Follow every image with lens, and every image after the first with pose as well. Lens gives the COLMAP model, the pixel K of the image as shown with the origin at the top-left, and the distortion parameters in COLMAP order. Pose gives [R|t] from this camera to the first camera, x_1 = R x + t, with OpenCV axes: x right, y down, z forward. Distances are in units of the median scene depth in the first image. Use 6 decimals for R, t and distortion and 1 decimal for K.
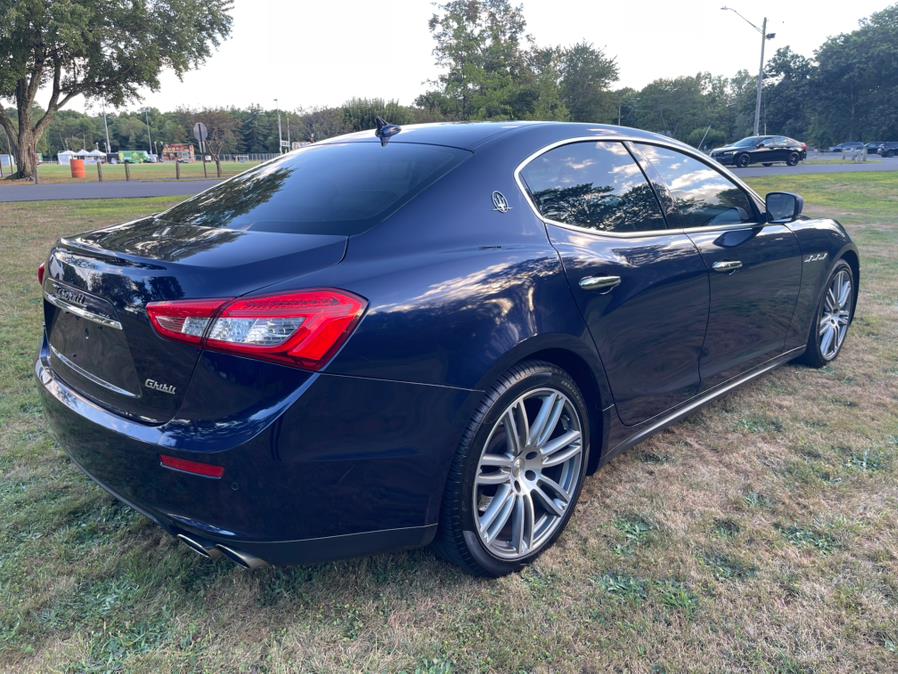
lens RADIAL K [[679.6, 0, 444.6], [0, 679.6, 334.8], [0, 0, 1]] dist [0.101585, -0.143281]
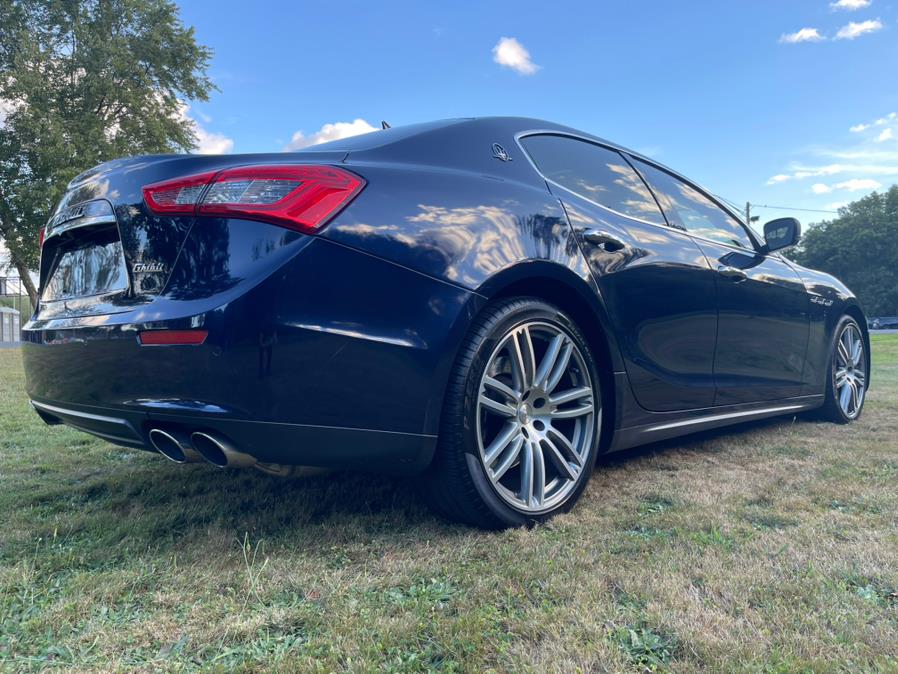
lens RADIAL K [[681.2, 0, 444.6], [0, 681.2, 338.3], [0, 0, 1]] dist [0.092978, -0.129350]
pose [[0.999954, -0.001619, -0.009447, 0.005363], [-0.000805, 0.967975, -0.251044, 0.239972], [0.009551, 0.251040, 0.967930, 0.056790]]
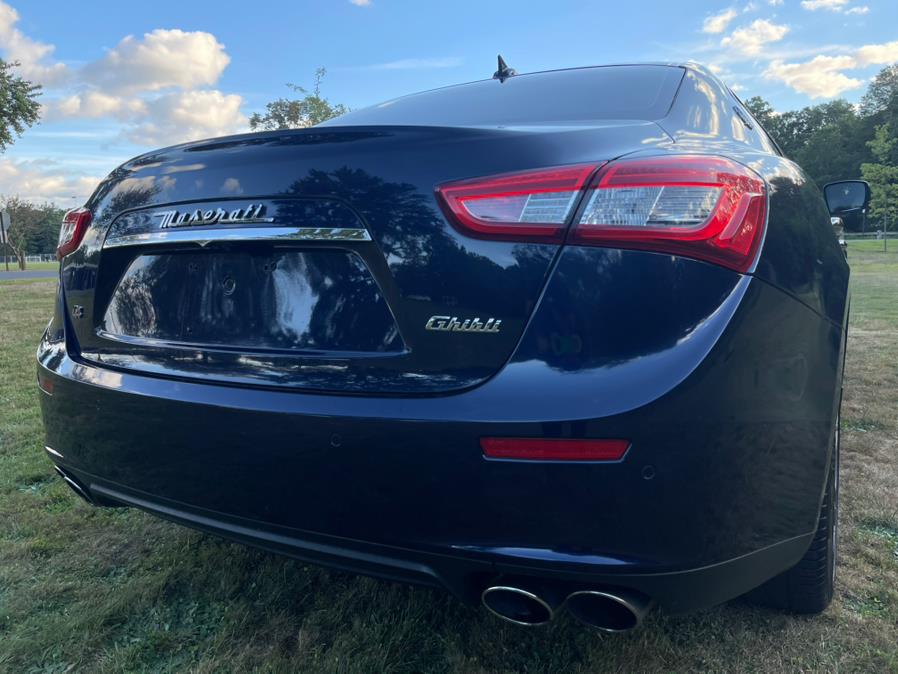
lens RADIAL K [[679.6, 0, 444.6], [0, 679.6, 334.8], [0, 0, 1]] dist [0.101585, -0.143281]
pose [[0.966076, -0.047183, 0.253912, -0.336336], [0.081573, 0.988586, -0.126664, 0.091370], [-0.245038, 0.143080, 0.958898, 0.260457]]
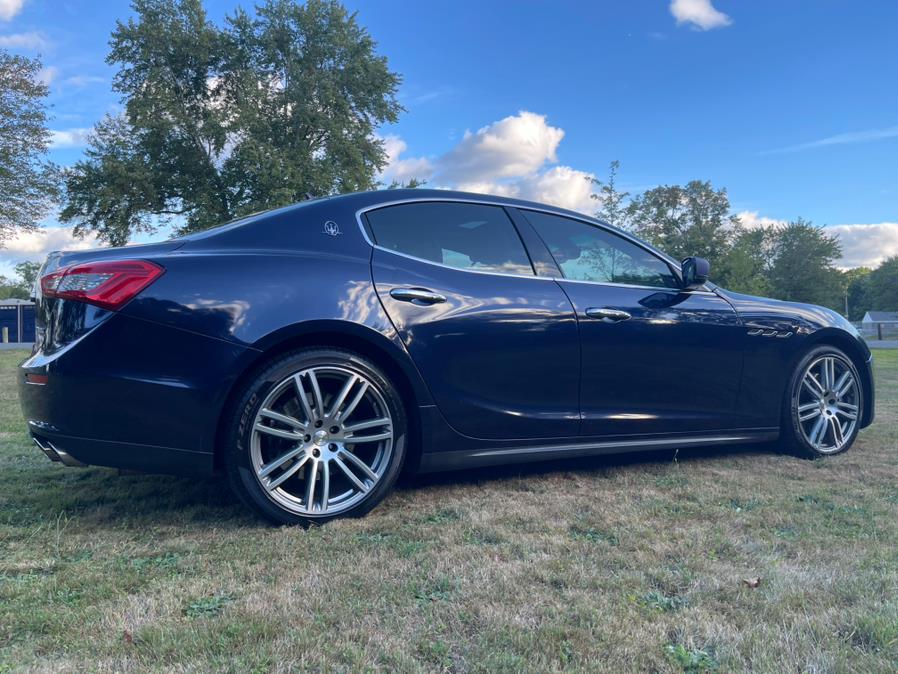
lens RADIAL K [[684.7, 0, 445.5], [0, 684.7, 334.9], [0, 0, 1]] dist [0.082371, -0.122365]
pose [[0.954698, 0.008112, -0.297465, 0.487933], [-0.083896, 0.966415, -0.242906, 0.214431], [0.285505, 0.256858, 0.923315, -0.060660]]
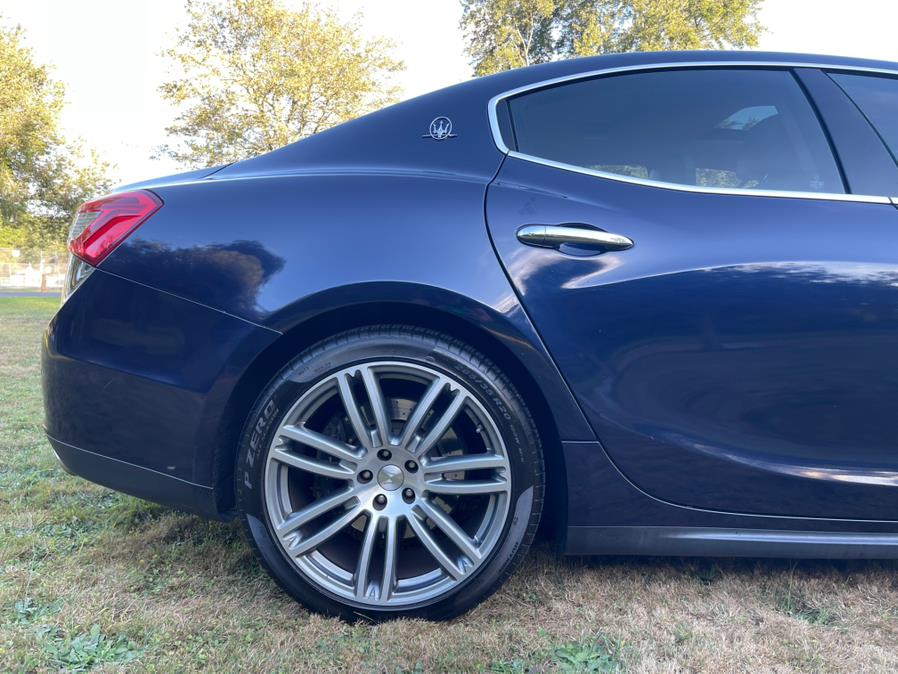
lens RADIAL K [[684.7, 0, 445.5], [0, 684.7, 334.9], [0, 0, 1]] dist [0.082371, -0.122365]
pose [[0.698215, 0.064517, -0.712975, 0.478086], [-0.200893, 0.973571, -0.108636, 0.084511], [0.687123, 0.219083, 0.692723, 0.371731]]
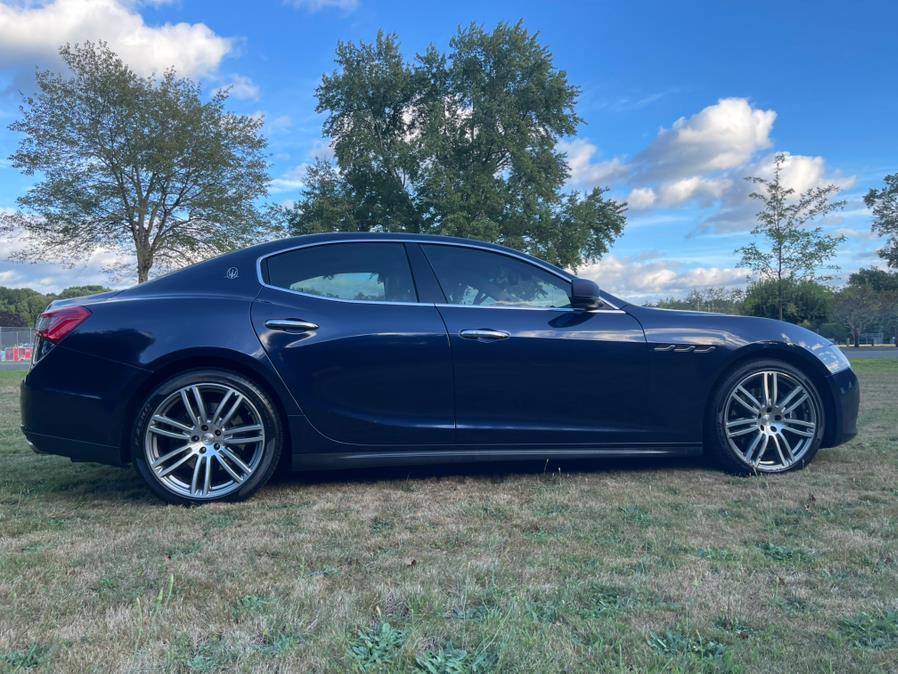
lens RADIAL K [[688.8, 0, 439.8], [0, 688.8, 333.6], [0, 0, 1]] dist [0.026002, -0.006620]
pose [[0.811270, -0.018623, -0.584375, 1.046195], [-0.139597, 0.964416, -0.224532, 0.176887], [0.567762, 0.263733, 0.779802, 0.023872]]
